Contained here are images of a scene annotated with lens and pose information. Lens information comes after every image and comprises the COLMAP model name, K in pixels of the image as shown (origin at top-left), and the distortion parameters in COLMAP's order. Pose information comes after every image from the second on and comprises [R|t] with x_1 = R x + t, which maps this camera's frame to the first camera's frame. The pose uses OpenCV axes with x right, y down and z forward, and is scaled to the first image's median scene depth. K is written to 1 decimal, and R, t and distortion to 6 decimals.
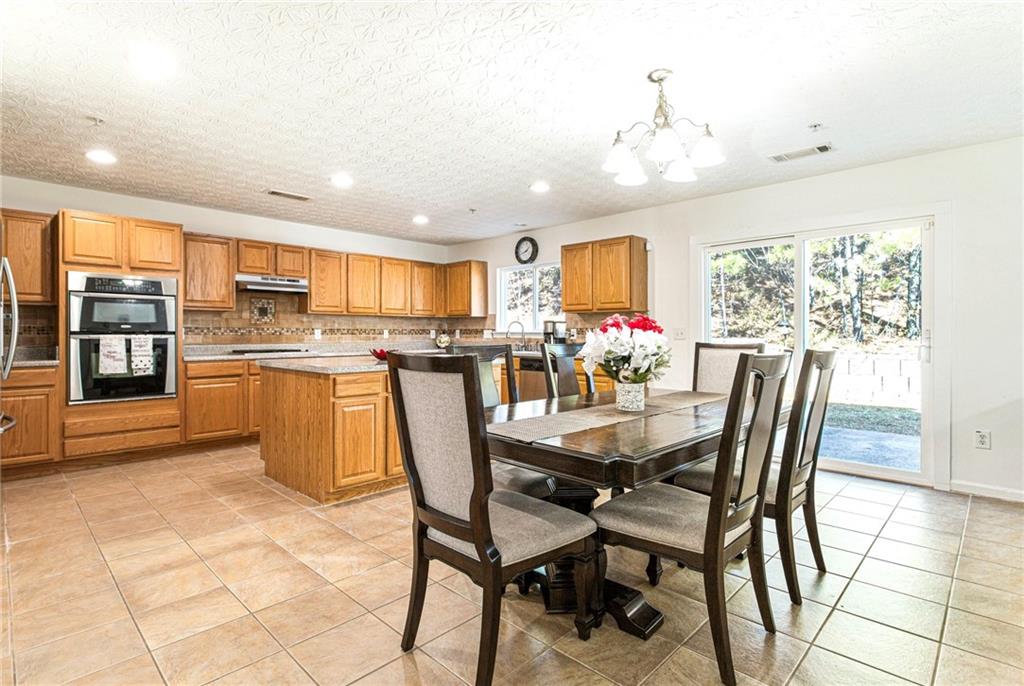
lens RADIAL K [[504.5, 0, 513.1], [0, 504.5, 335.0], [0, 0, 1]] dist [0.001989, 0.000087]
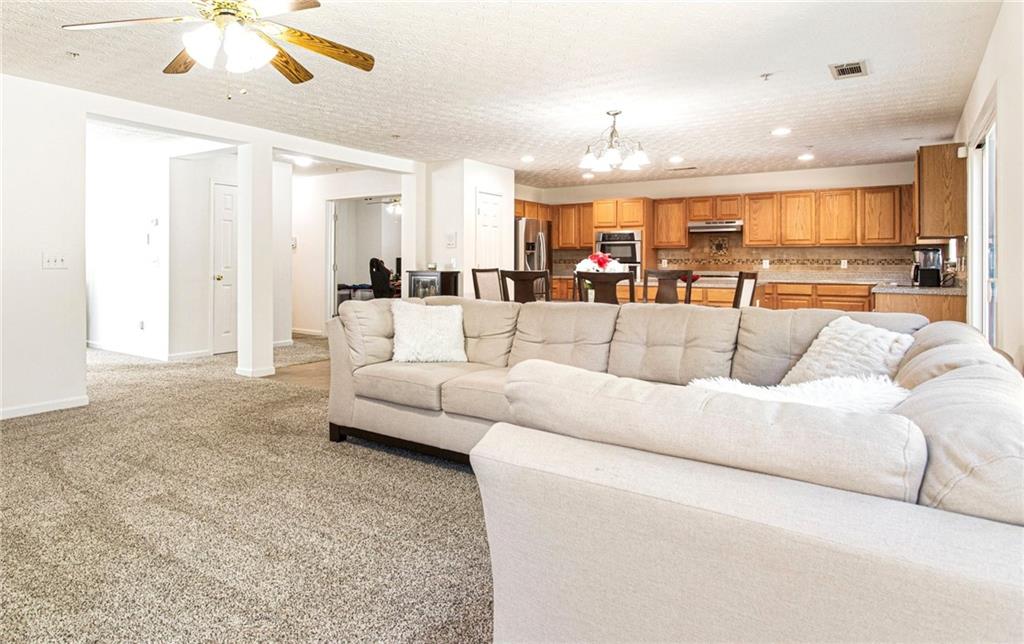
lens RADIAL K [[609.1, 0, 448.3], [0, 609.1, 262.2], [0, 0, 1]] dist [-0.000663, -0.000241]
pose [[0.134065, -0.001979, -0.990971, 1.127778], [-0.006832, 0.999972, -0.002921, 0.004134], [0.990949, 0.007162, 0.134048, 0.091380]]
